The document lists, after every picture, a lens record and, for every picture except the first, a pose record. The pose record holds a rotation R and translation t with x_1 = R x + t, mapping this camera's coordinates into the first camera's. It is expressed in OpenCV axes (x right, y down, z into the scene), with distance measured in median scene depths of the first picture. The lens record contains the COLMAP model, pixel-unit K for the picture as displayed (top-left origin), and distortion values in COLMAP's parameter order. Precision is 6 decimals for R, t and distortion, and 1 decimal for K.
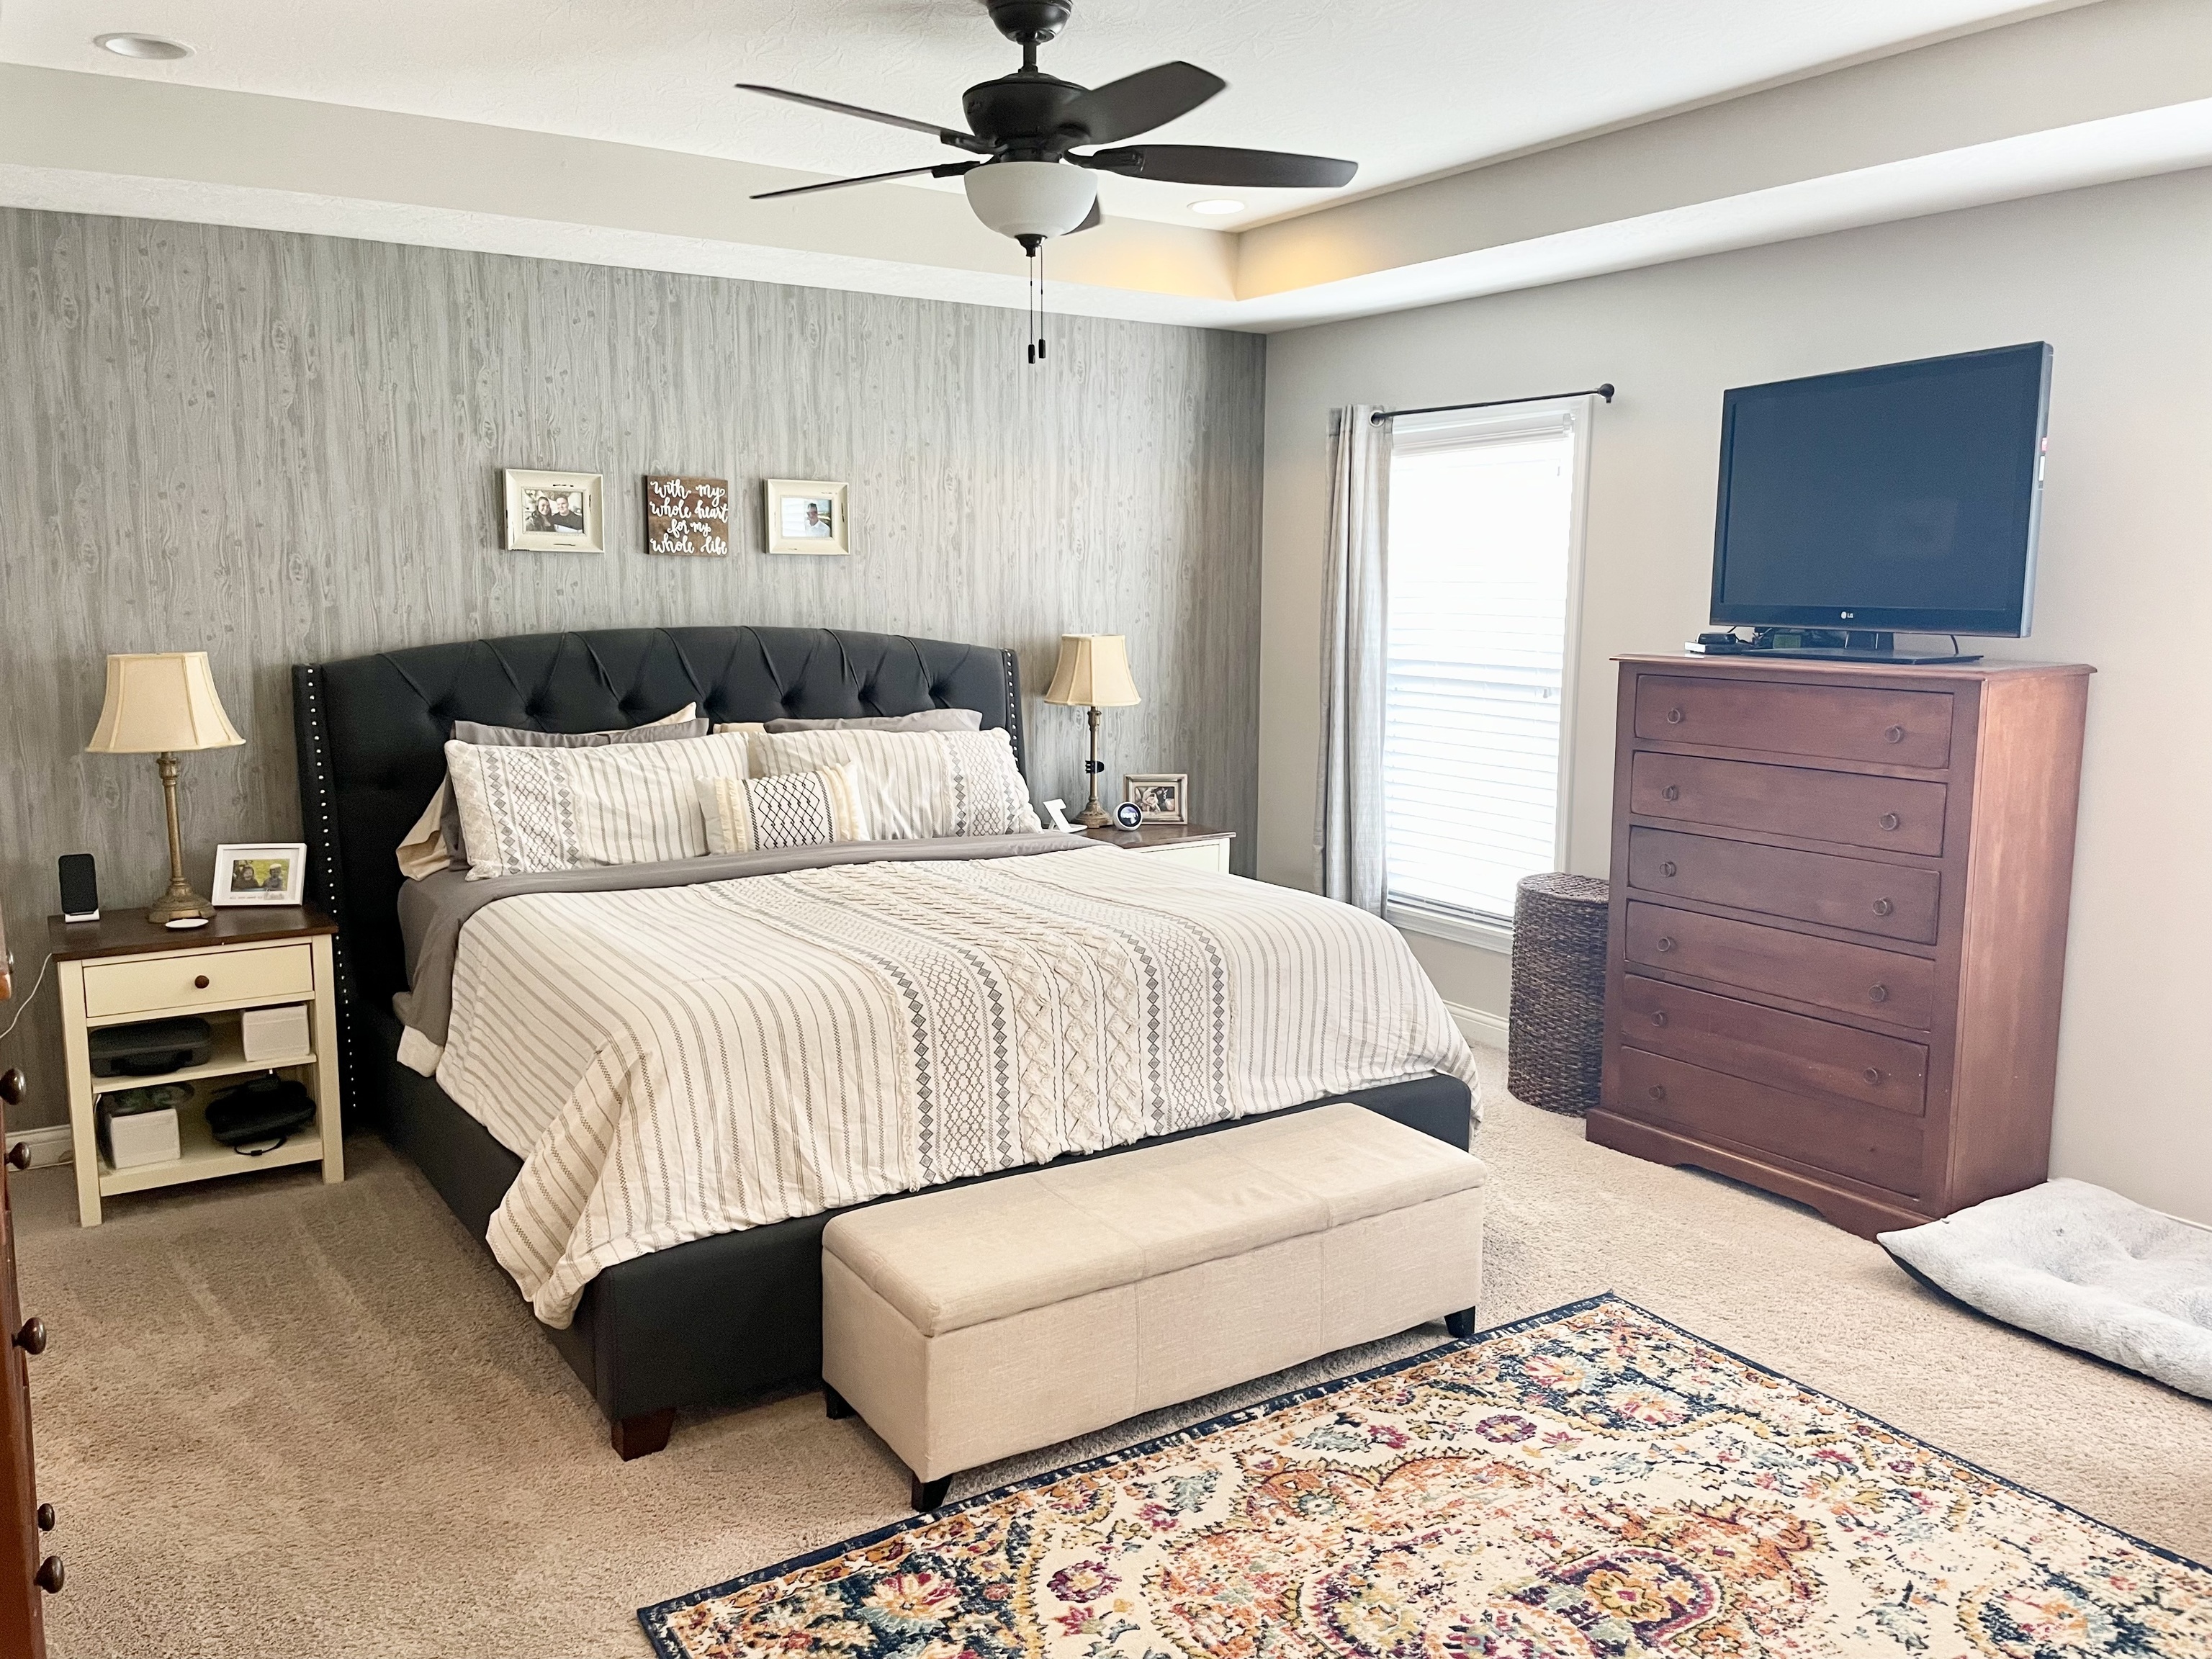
lens RADIAL K [[1675.4, 0, 1123.8], [0, 1675.4, 824.6], [0, 0, 1]] dist [0.082862, -0.104985]
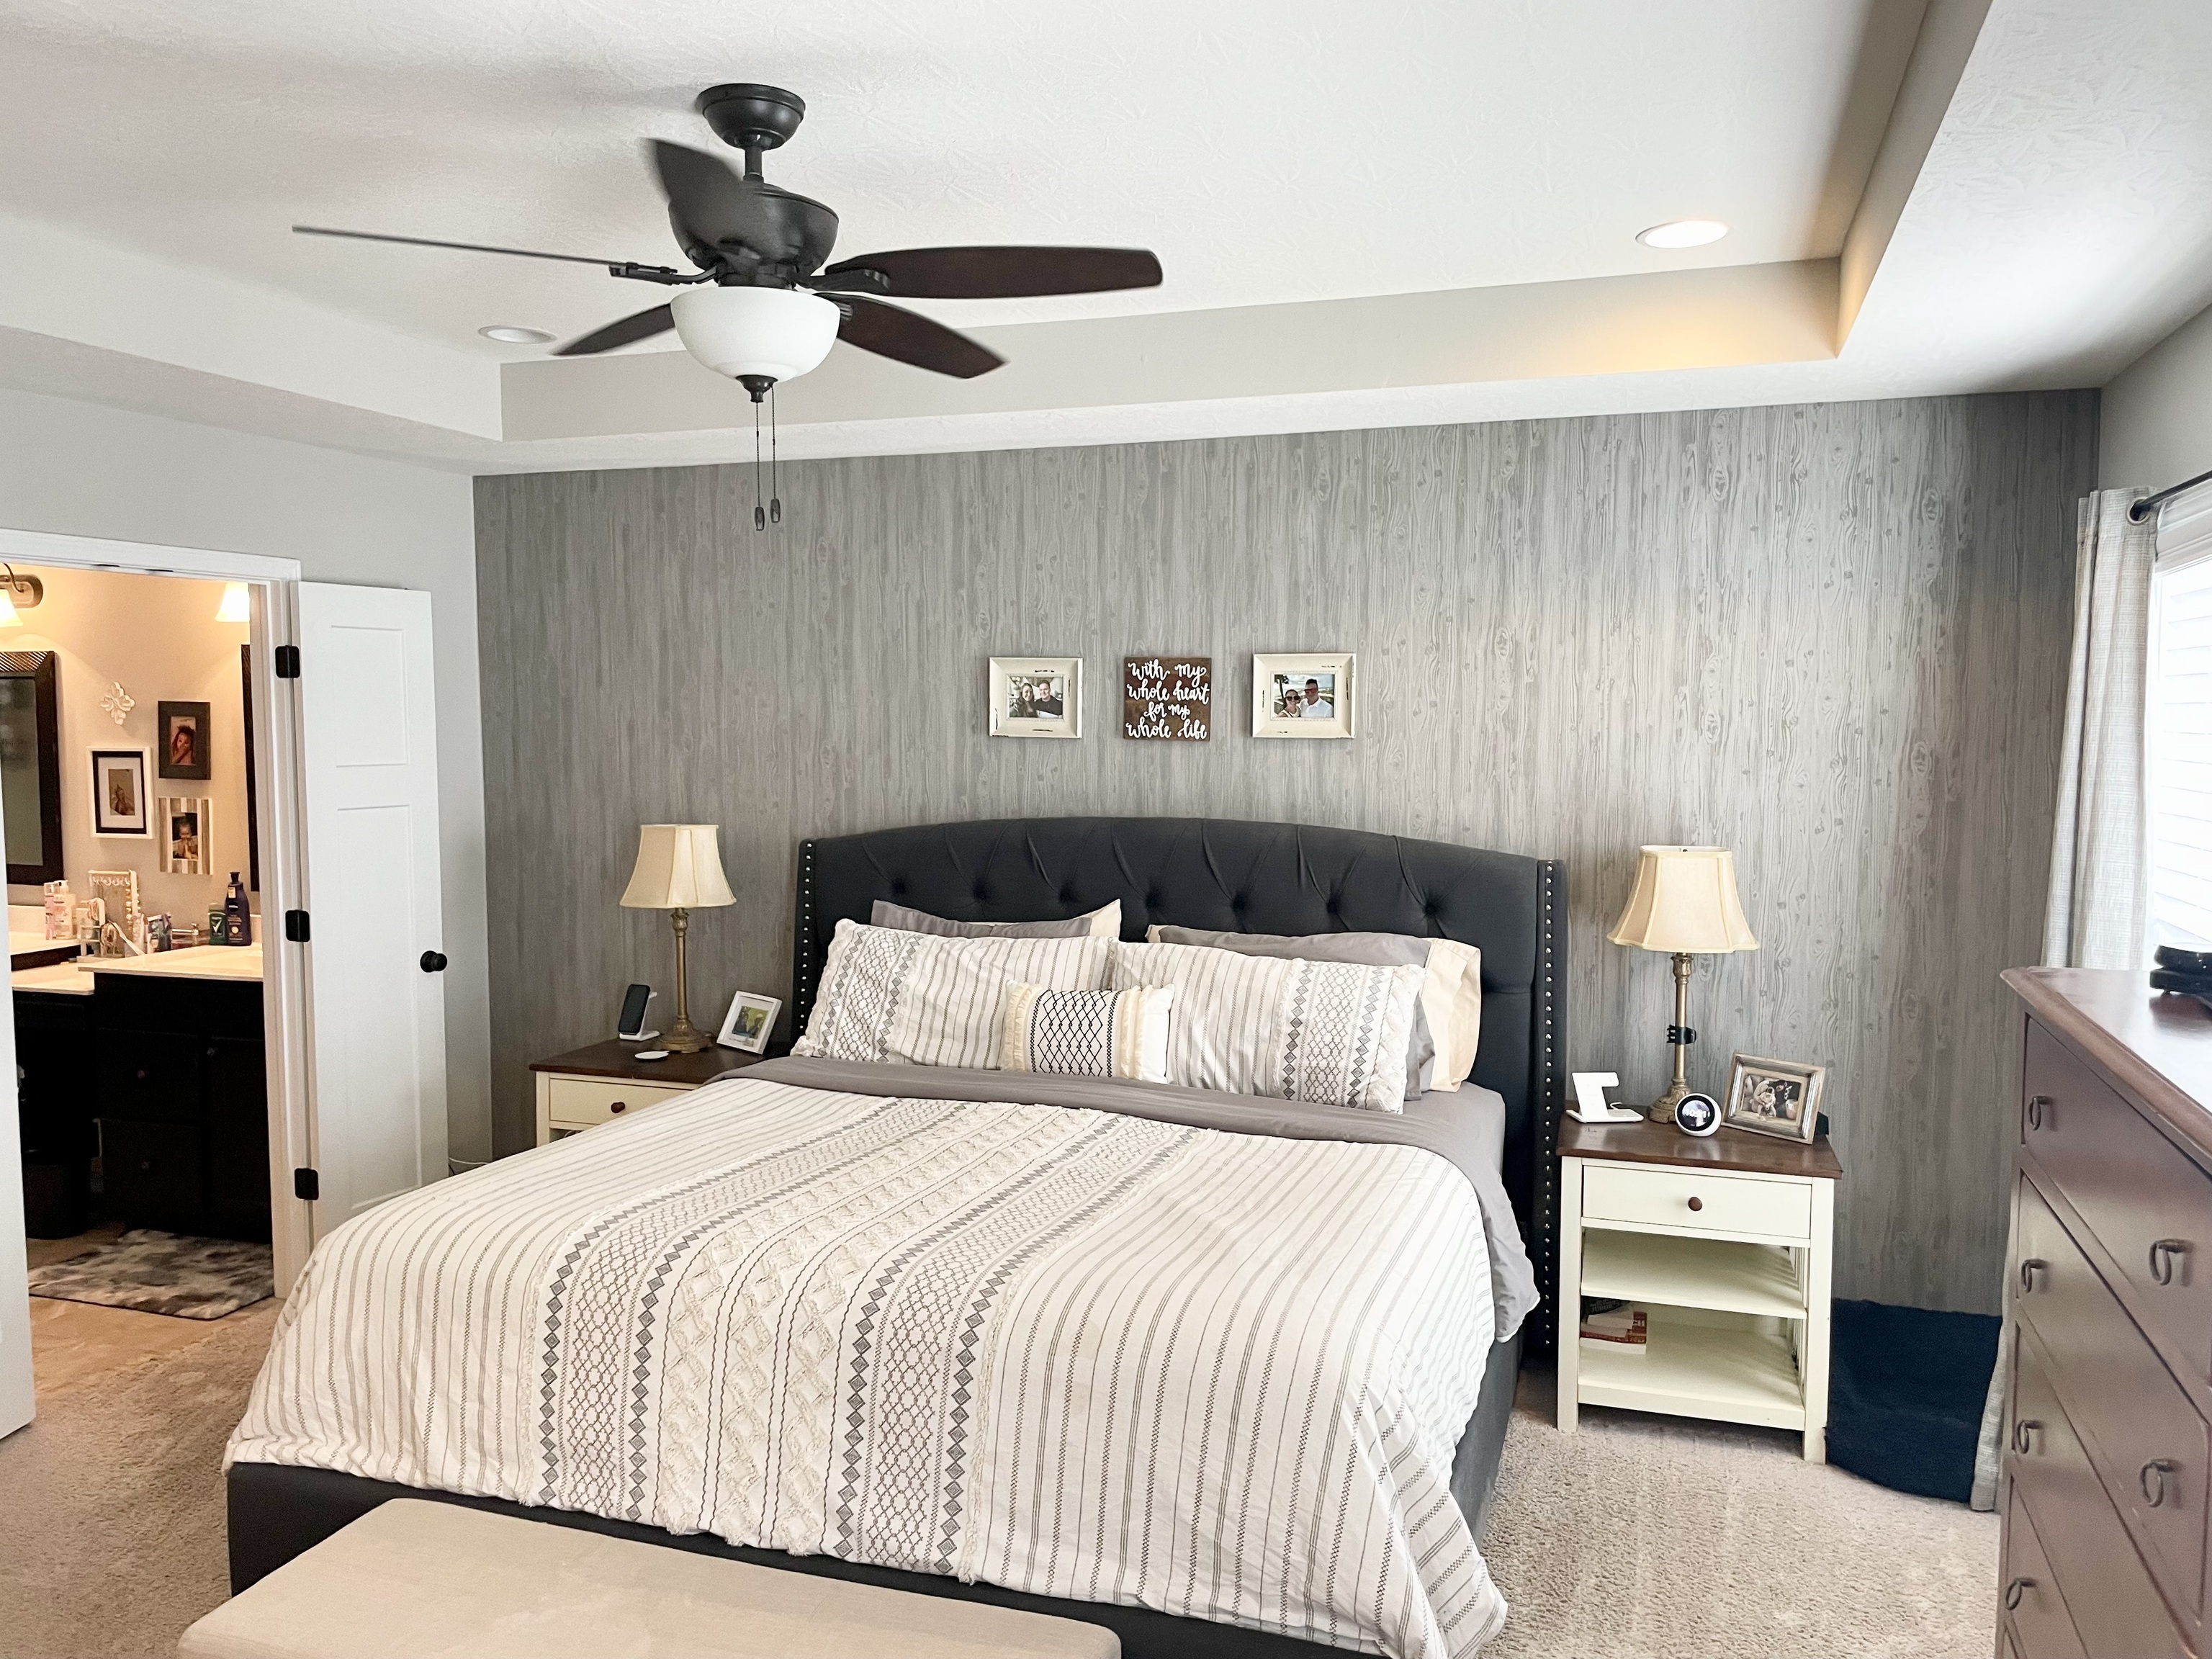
lens RADIAL K [[1675.4, 0, 1107.5], [0, 1675.4, 836.6], [0, 0, 1]] dist [0.082862, -0.104985]
pose [[0.612259, 0.054485, -0.788778, 0.477589], [-0.117883, 0.992763, -0.022927, -0.088286], [0.781820, 0.107021, 0.614251, 0.448053]]
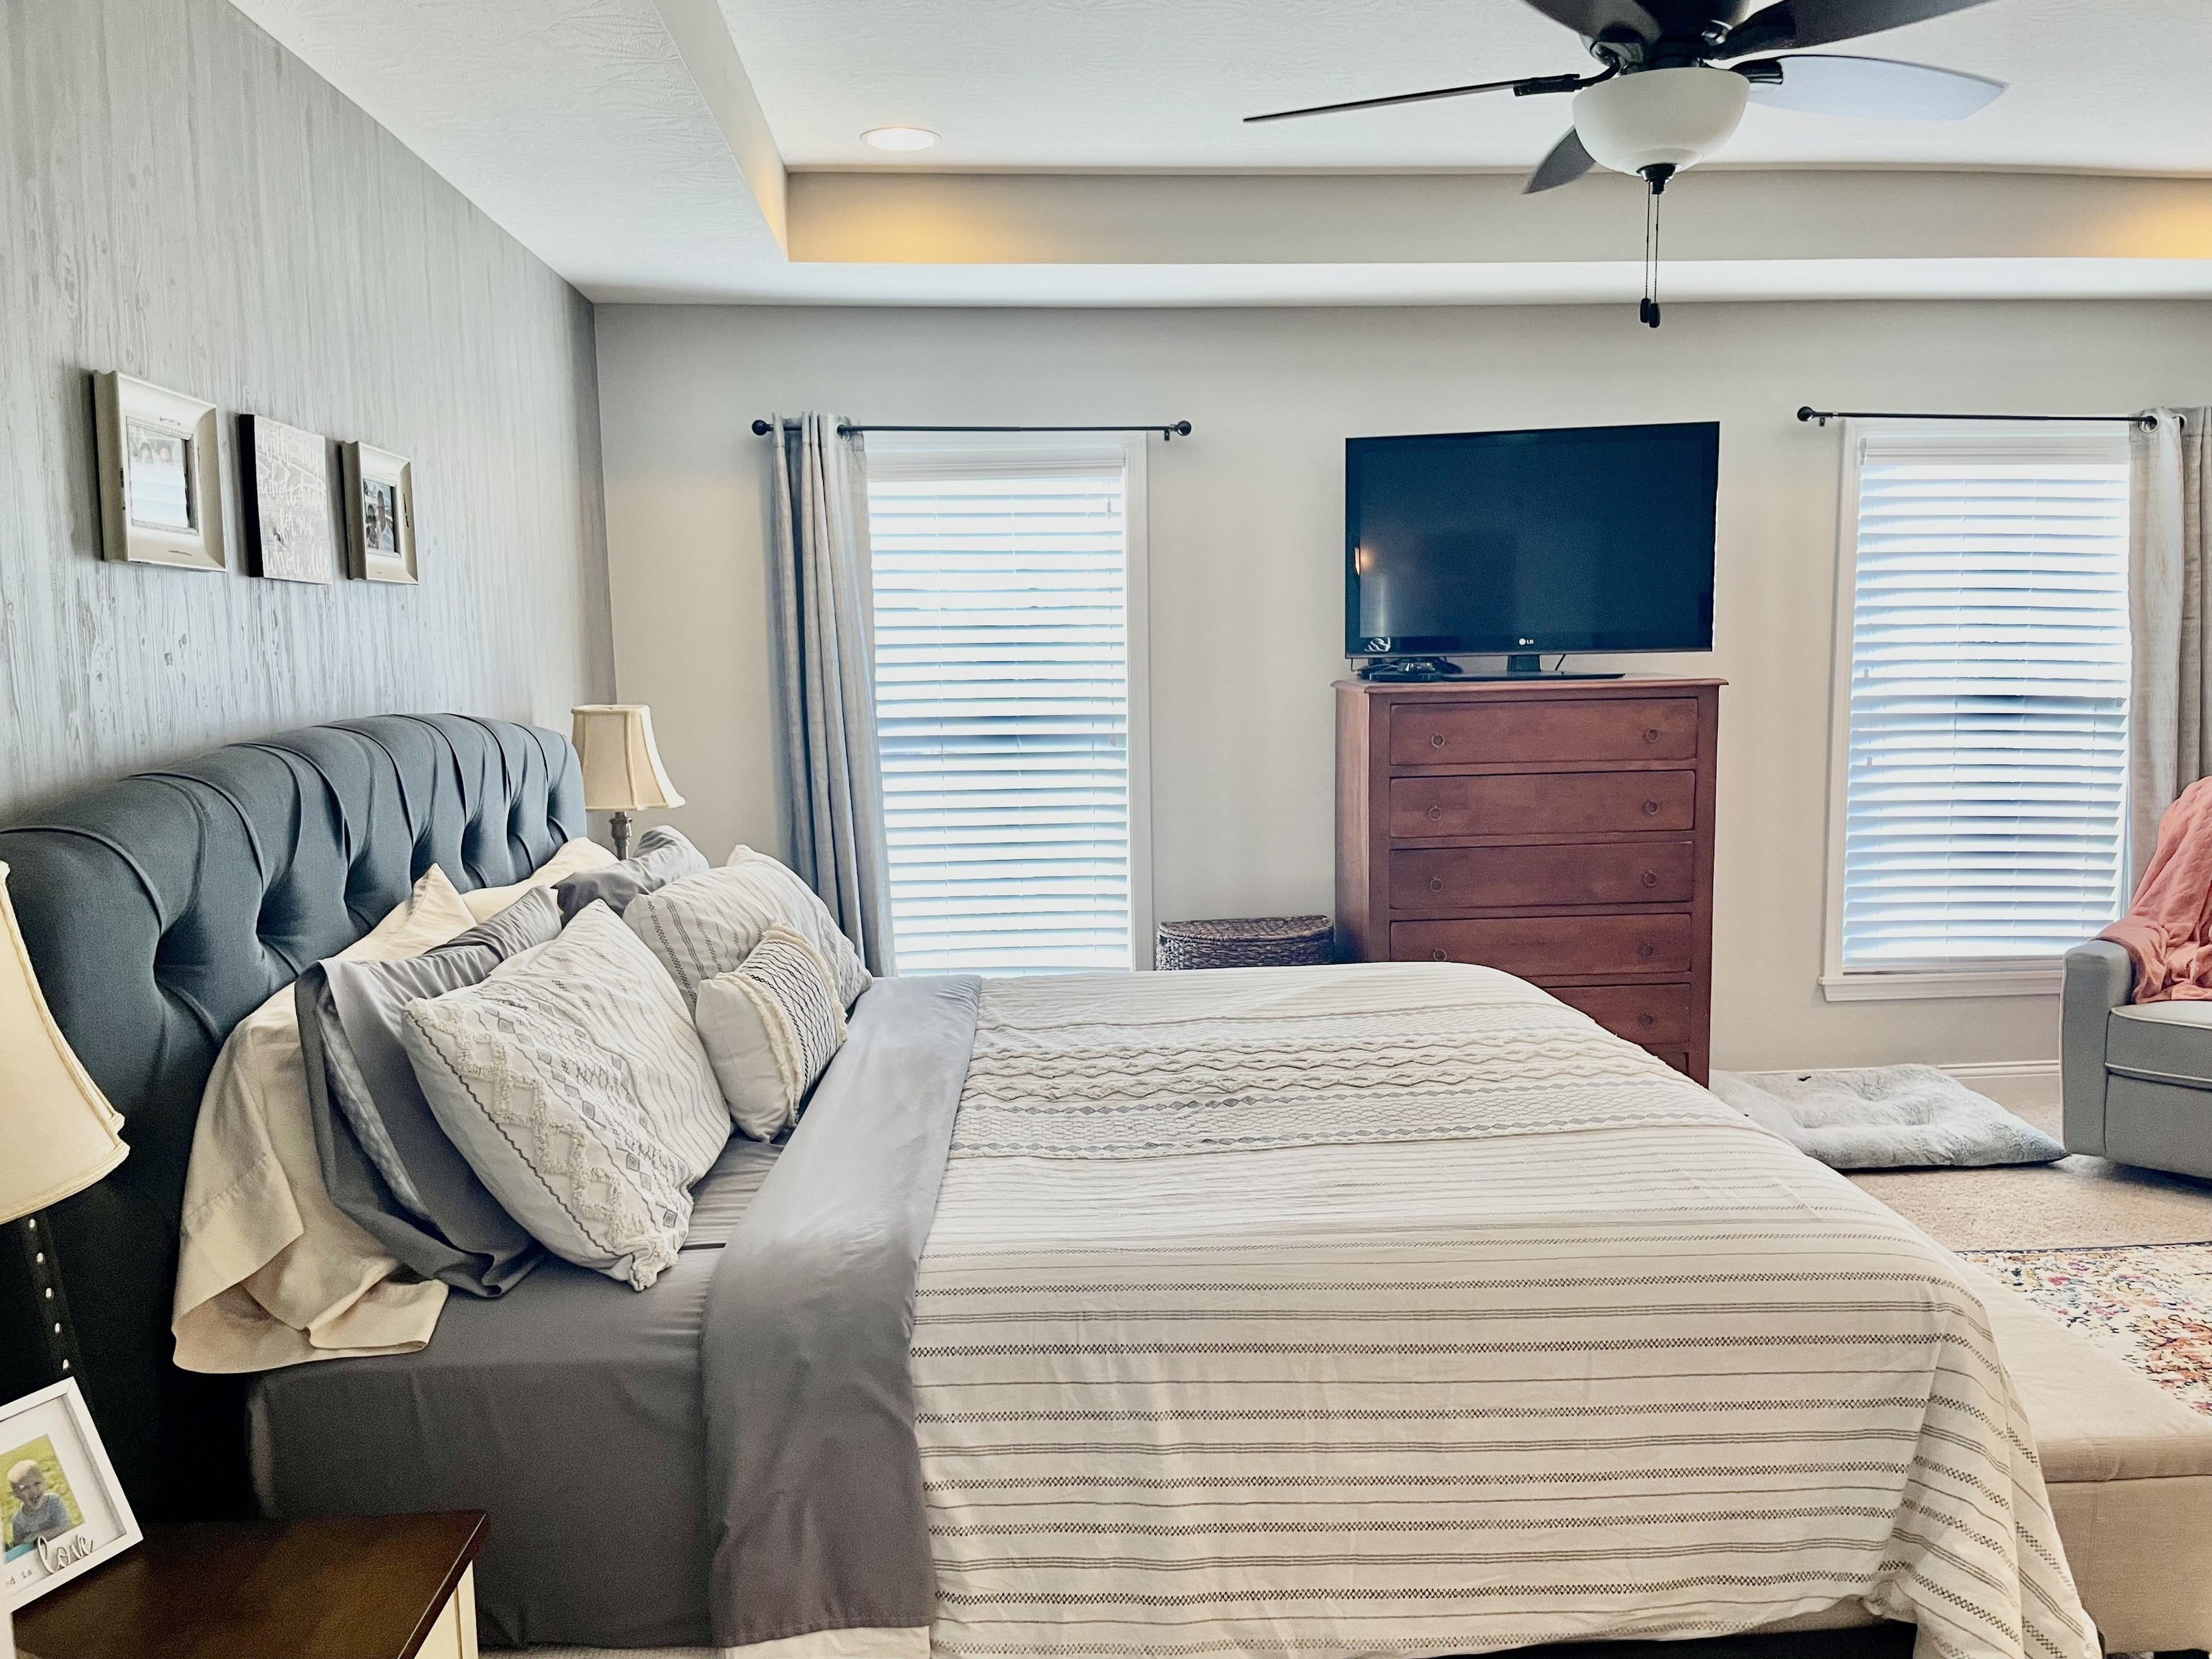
lens RADIAL K [[1675.4, 0, 1108.9], [0, 1675.4, 825.1], [0, 0, 1]] dist [0.082862, -0.104985]
pose [[0.493138, -0.112479, 0.862649, -0.623009], [0.148357, 0.987954, 0.044008, -0.079497], [-0.857208, 0.106278, 0.503884, 0.583294]]
